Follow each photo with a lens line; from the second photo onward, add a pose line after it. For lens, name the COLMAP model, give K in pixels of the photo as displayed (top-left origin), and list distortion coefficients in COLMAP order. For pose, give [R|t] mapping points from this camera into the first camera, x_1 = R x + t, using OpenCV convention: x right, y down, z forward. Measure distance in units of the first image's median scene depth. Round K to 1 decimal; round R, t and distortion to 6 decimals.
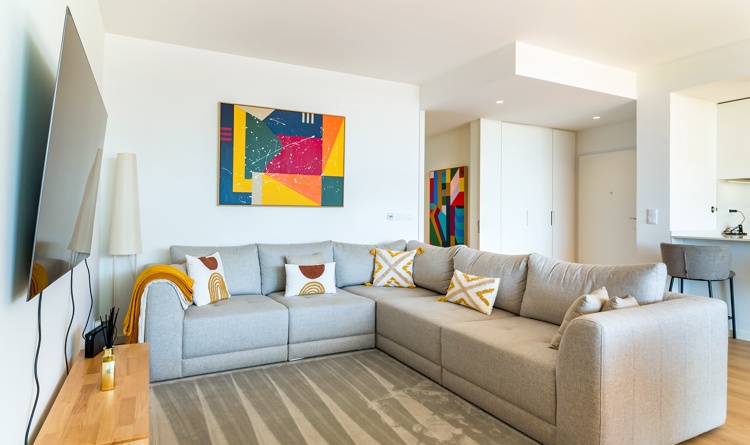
lens RADIAL K [[429.6, 0, 349.8], [0, 429.6, 215.1], [0, 0, 1]] dist [-0.012695, 0.009224]
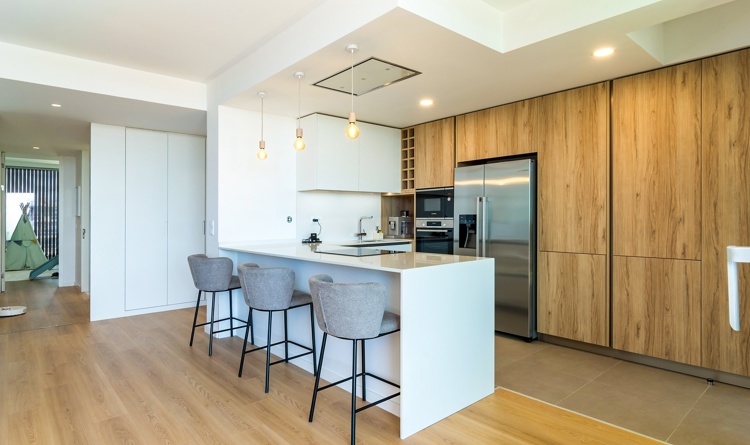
lens RADIAL K [[429.6, 0, 370.8], [0, 429.6, 217.7], [0, 0, 1]] dist [-0.012695, 0.009224]
pose [[0.972285, -0.014647, 0.233340, 0.838749], [0.012278, 0.999857, 0.011605, -0.029325], [-0.233476, -0.008418, 0.972326, -0.061563]]
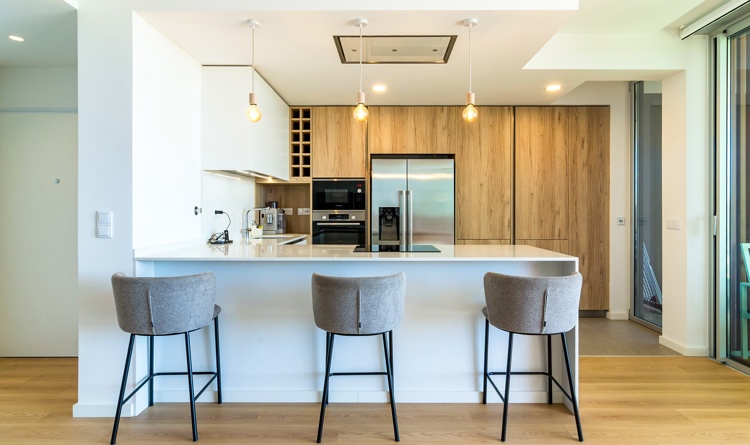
lens RADIAL K [[429.6, 0, 389.8], [0, 429.6, 212.1], [0, 0, 1]] dist [-0.012695, 0.009224]
pose [[0.448064, -0.009013, 0.893956, 0.379206], [-0.005644, 0.999901, 0.012909, -0.023359], [-0.893984, -0.010829, 0.447969, 0.418264]]
